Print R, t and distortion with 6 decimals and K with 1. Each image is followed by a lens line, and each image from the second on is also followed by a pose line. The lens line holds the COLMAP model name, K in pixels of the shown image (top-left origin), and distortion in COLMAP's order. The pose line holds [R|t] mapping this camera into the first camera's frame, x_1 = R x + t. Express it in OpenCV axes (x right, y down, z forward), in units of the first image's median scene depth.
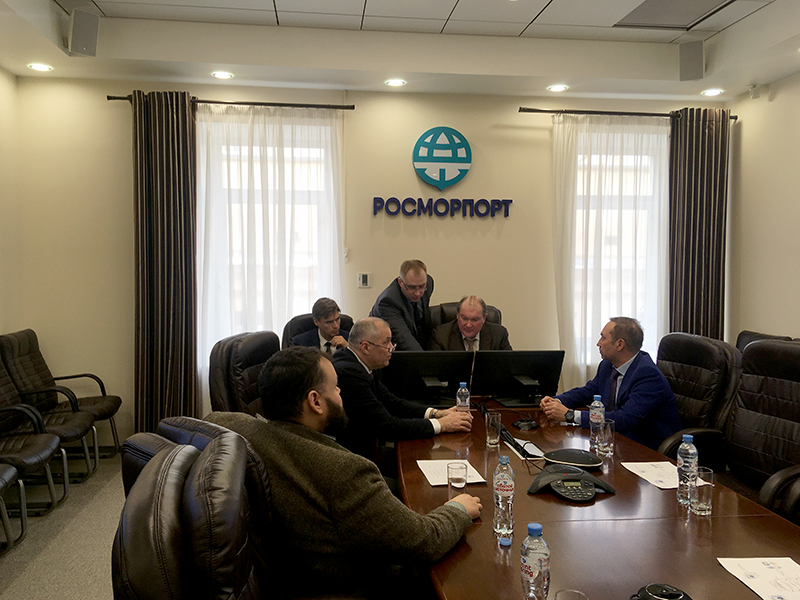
lens RADIAL K [[681.3, 0, 392.0], [0, 681.3, 301.3], [0, 0, 1]] dist [0.077759, -0.091033]
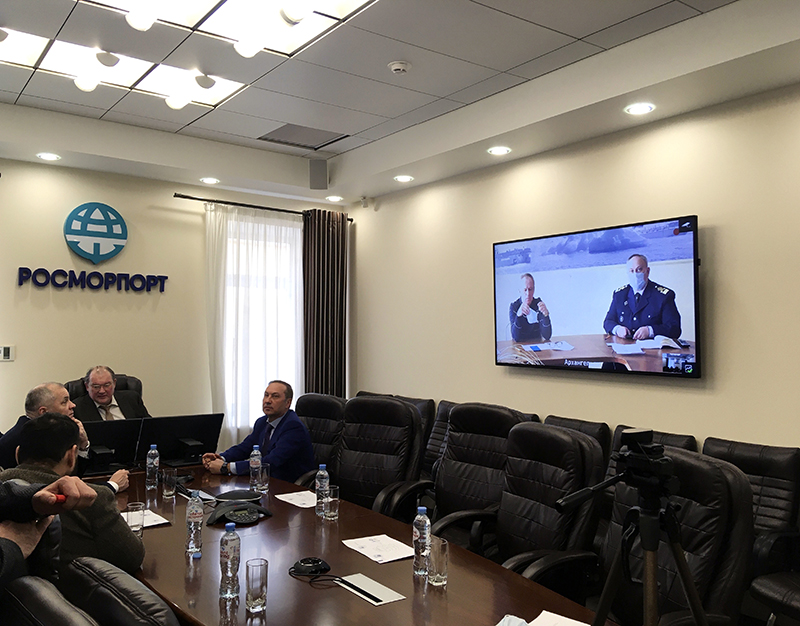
lens RADIAL K [[708.6, 0, 403.1], [0, 708.6, 311.3], [0, 0, 1]] dist [0.055316, -0.067227]
pose [[0.864307, 0.020008, 0.502567, -0.067597], [0.020909, 0.996915, -0.075647, -0.002401], [-0.502530, 0.075891, 0.861223, -0.146277]]
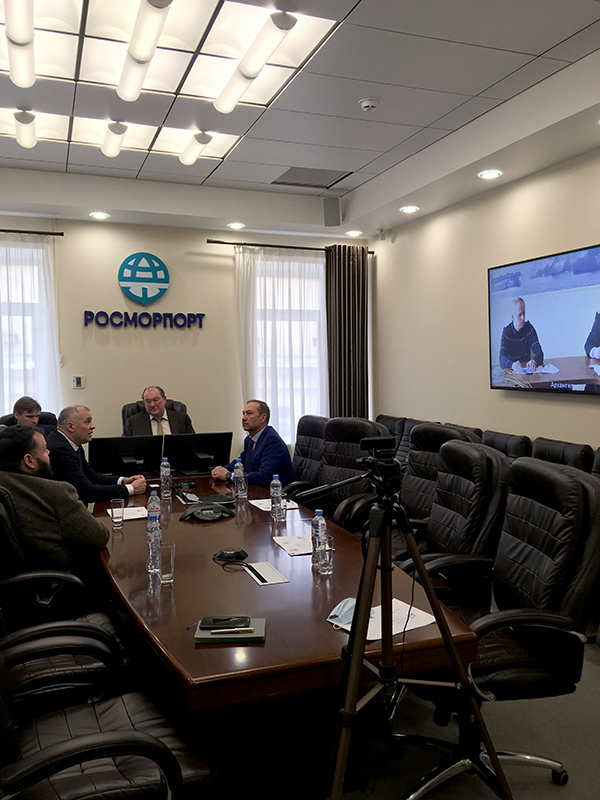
lens RADIAL K [[681.3, 0, 301.9], [0, 681.3, 400.1], [0, 0, 1]] dist [0.077759, -0.091033]
pose [[0.967192, -0.028350, 0.252460, 0.033204], [0.028068, 0.999595, 0.004716, 0.004532], [-0.252492, 0.002525, 0.967596, -0.234912]]
